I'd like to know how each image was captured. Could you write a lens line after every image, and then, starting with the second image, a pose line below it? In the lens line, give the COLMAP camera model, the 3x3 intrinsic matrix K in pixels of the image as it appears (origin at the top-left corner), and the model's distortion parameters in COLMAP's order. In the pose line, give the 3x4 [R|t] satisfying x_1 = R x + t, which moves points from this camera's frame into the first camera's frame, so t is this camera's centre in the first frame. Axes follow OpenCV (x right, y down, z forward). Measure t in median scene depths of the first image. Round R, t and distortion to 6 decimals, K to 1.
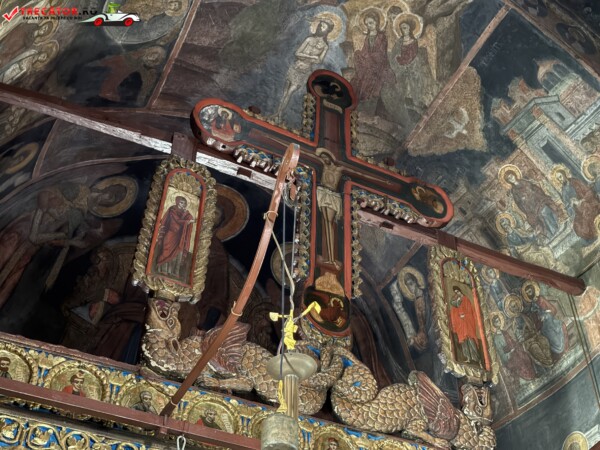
lens RADIAL K [[834.8, 0, 297.5], [0, 834.8, 226.7], [0, 0, 1]] dist [0.108406, 0.000000]
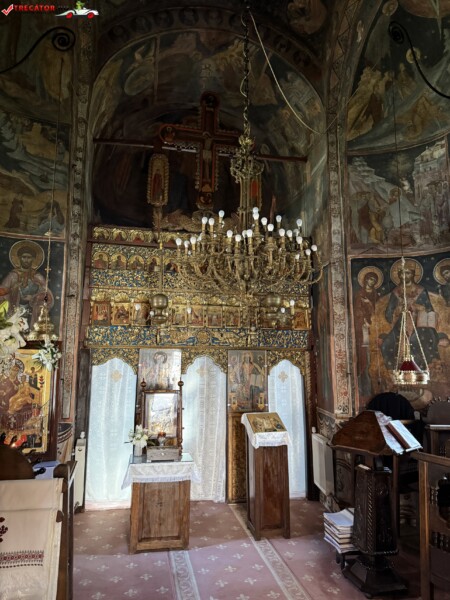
lens RADIAL K [[421.2, 0, 224.0], [0, 421.2, 301.2], [0, 0, 1]] dist [0.065294, -0.079497]
pose [[0.966180, -0.036058, -0.255334, 0.424004], [0.177520, 0.811196, 0.557179, -0.404117], [0.187035, -0.583662, 0.790162, -0.484139]]
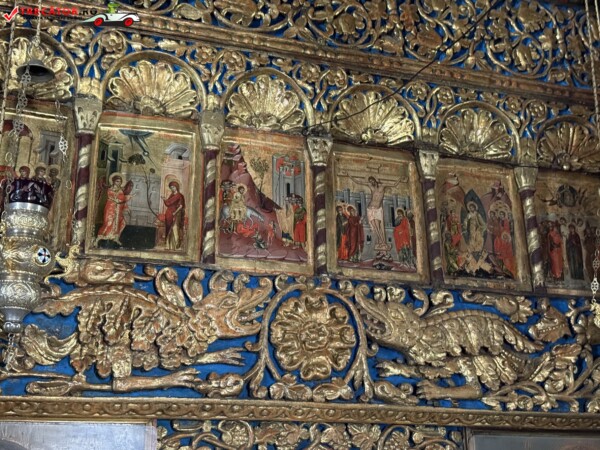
lens RADIAL K [[834.8, 0, 294.7], [0, 834.8, 224.9], [0, 0, 1]] dist [0.108406, 0.000000]
pose [[0.993412, -0.037294, -0.108361, 0.058638], [0.082240, 0.890514, 0.447461, 0.188760], [0.079809, -0.453425, 0.887714, 0.159099]]
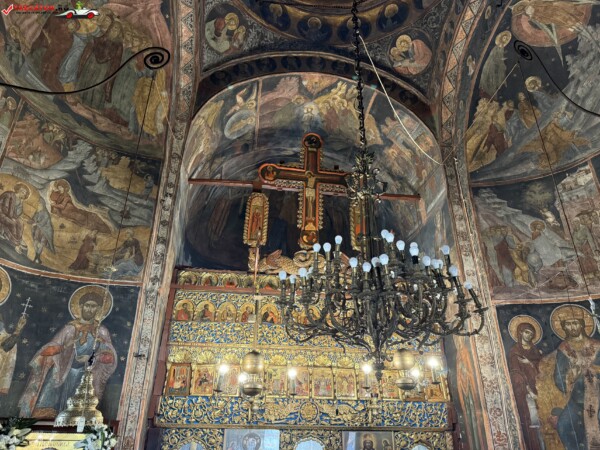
lens RADIAL K [[421.2, 0, 300.2], [0, 421.2, 227.3], [0, 0, 1]] dist [0.065294, -0.079497]
pose [[0.953807, -0.127717, -0.271920, 0.333367], [0.204905, 0.938489, 0.277942, -0.287874], [0.219696, -0.320821, 0.921307, -0.317430]]
